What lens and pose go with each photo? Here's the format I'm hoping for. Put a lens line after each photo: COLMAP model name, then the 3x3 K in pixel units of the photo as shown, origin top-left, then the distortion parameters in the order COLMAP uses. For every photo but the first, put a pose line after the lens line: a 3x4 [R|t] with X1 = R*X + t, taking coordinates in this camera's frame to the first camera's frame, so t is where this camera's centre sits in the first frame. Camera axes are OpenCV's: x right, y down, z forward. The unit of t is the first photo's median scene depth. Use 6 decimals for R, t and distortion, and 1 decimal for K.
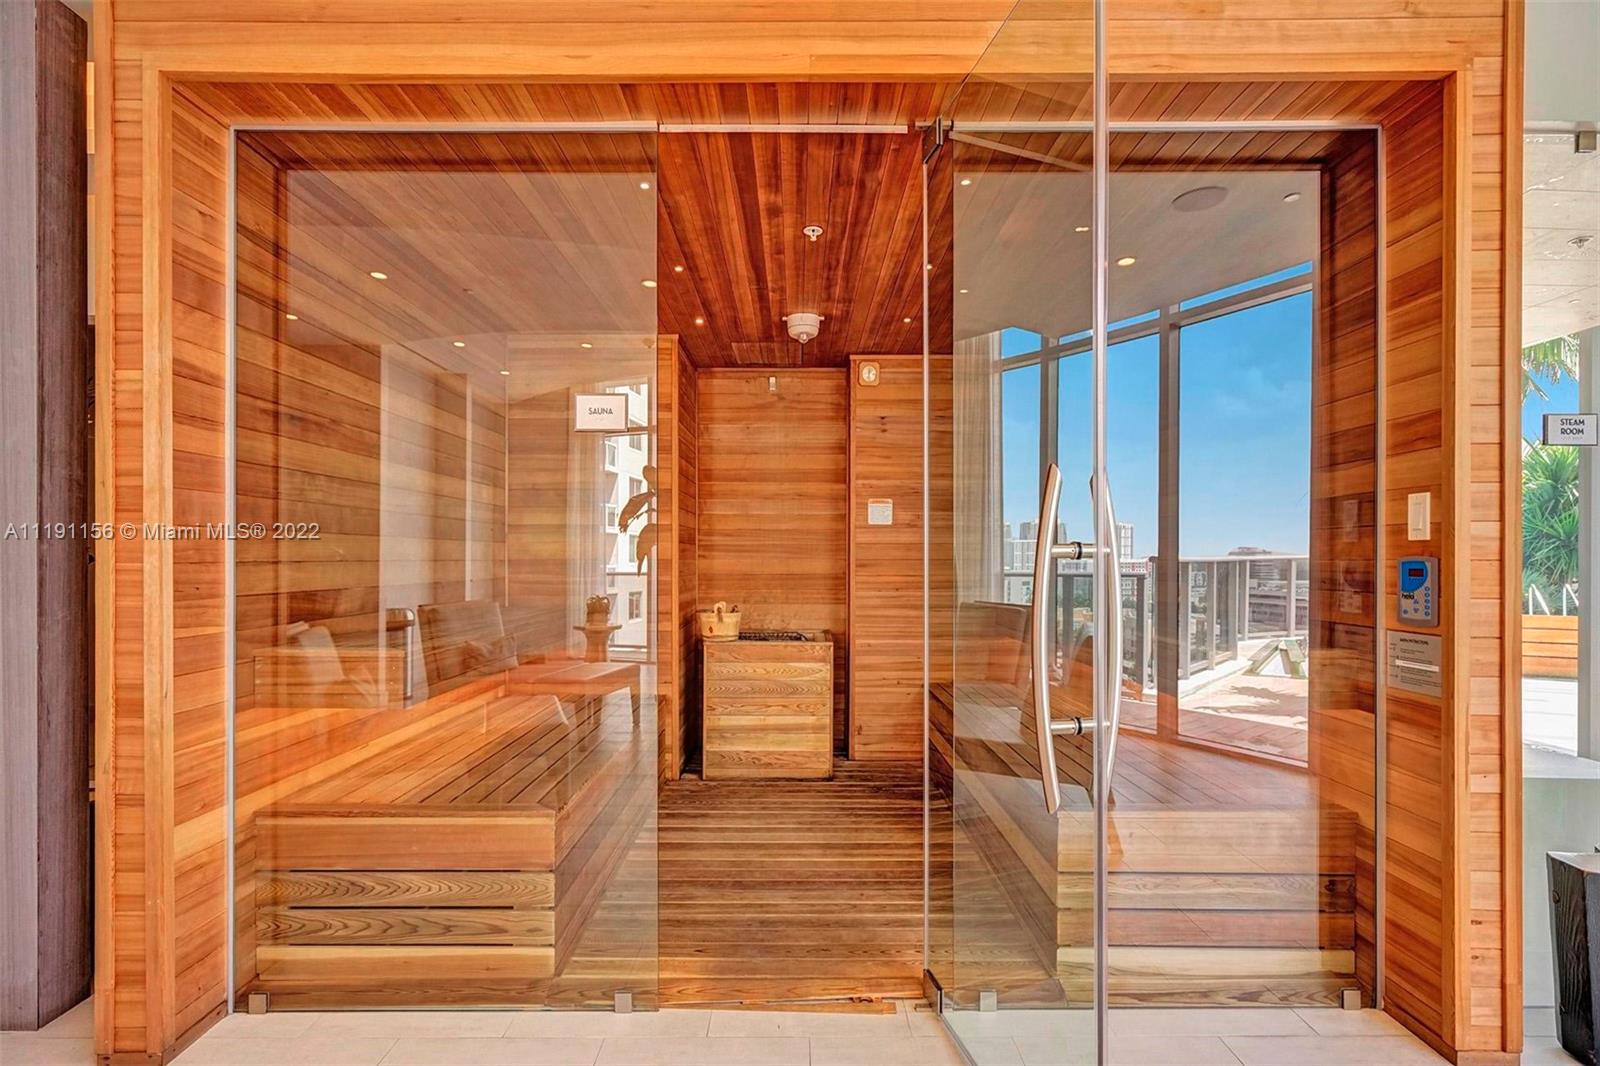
lens RADIAL K [[736.7, 0, 794.7], [0, 736.7, 550.1], [0, 0, 1]] dist [0.000874, -0.000001]
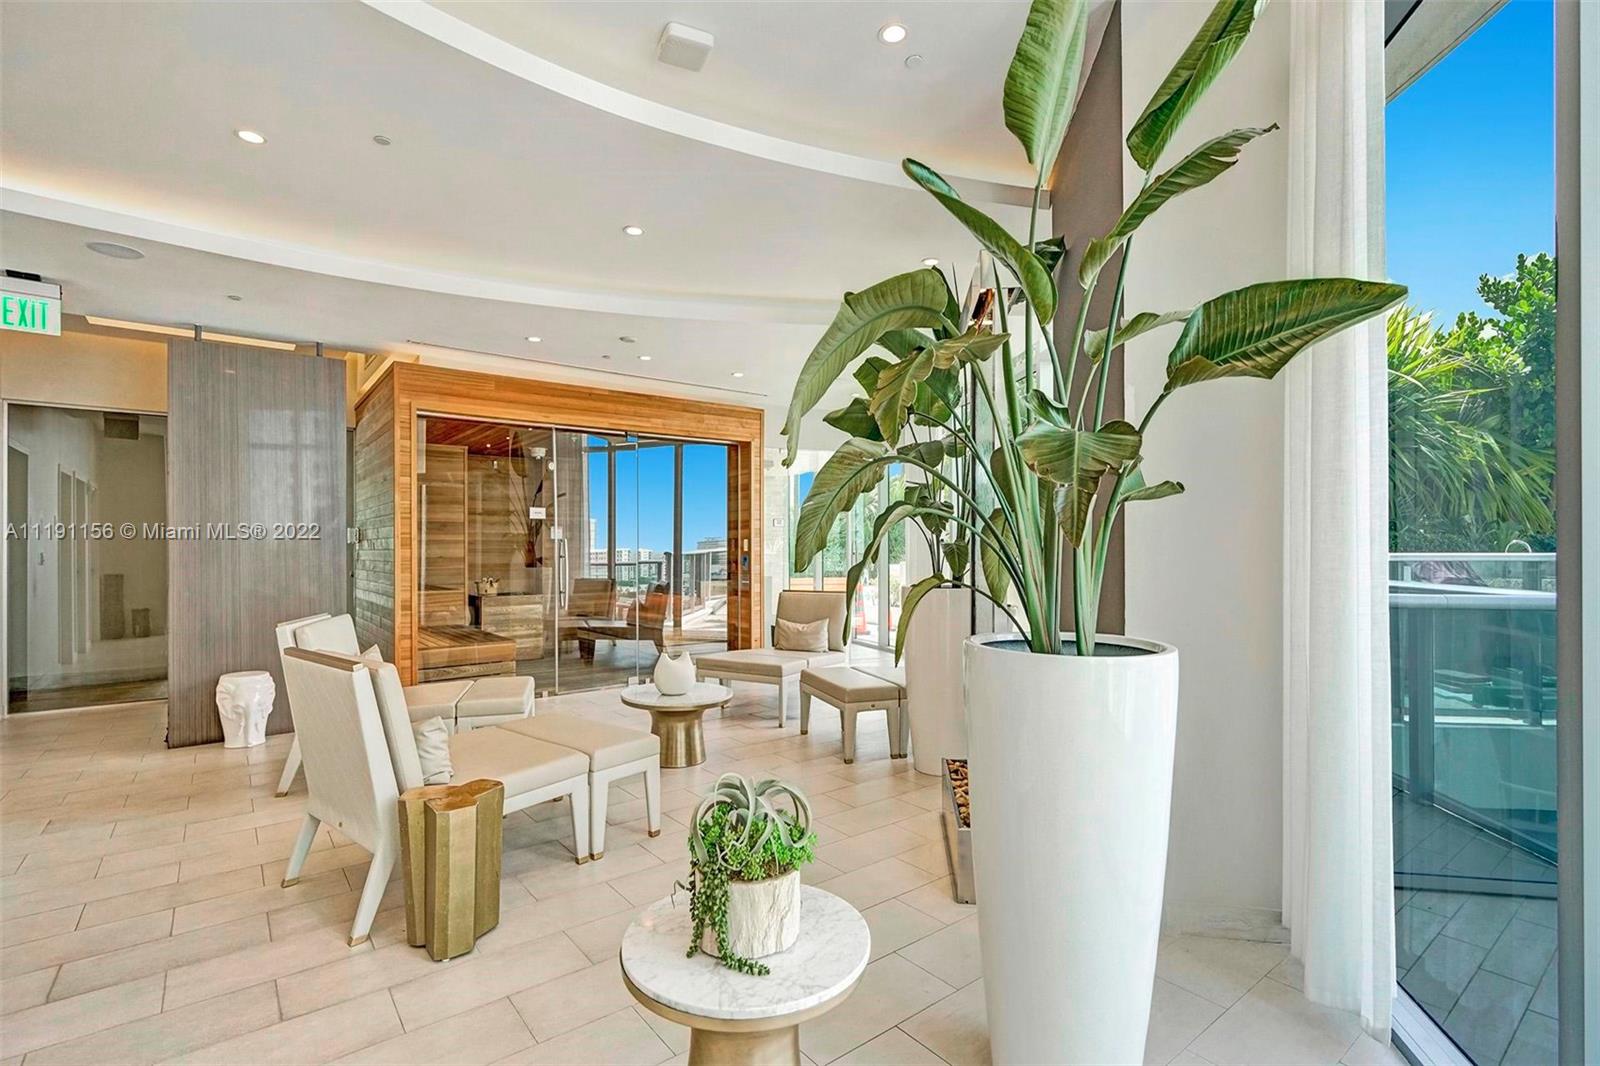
lens RADIAL K [[736.7, 0, 794.6], [0, 736.7, 540.2], [0, 0, 1]] dist [0.000874, -0.000001]
pose [[0.787669, 0.001784, 0.616096, -1.306245], [-0.001267, 0.999998, -0.001276, -0.061304], [-0.616098, 0.000225, 0.787670, -2.143862]]
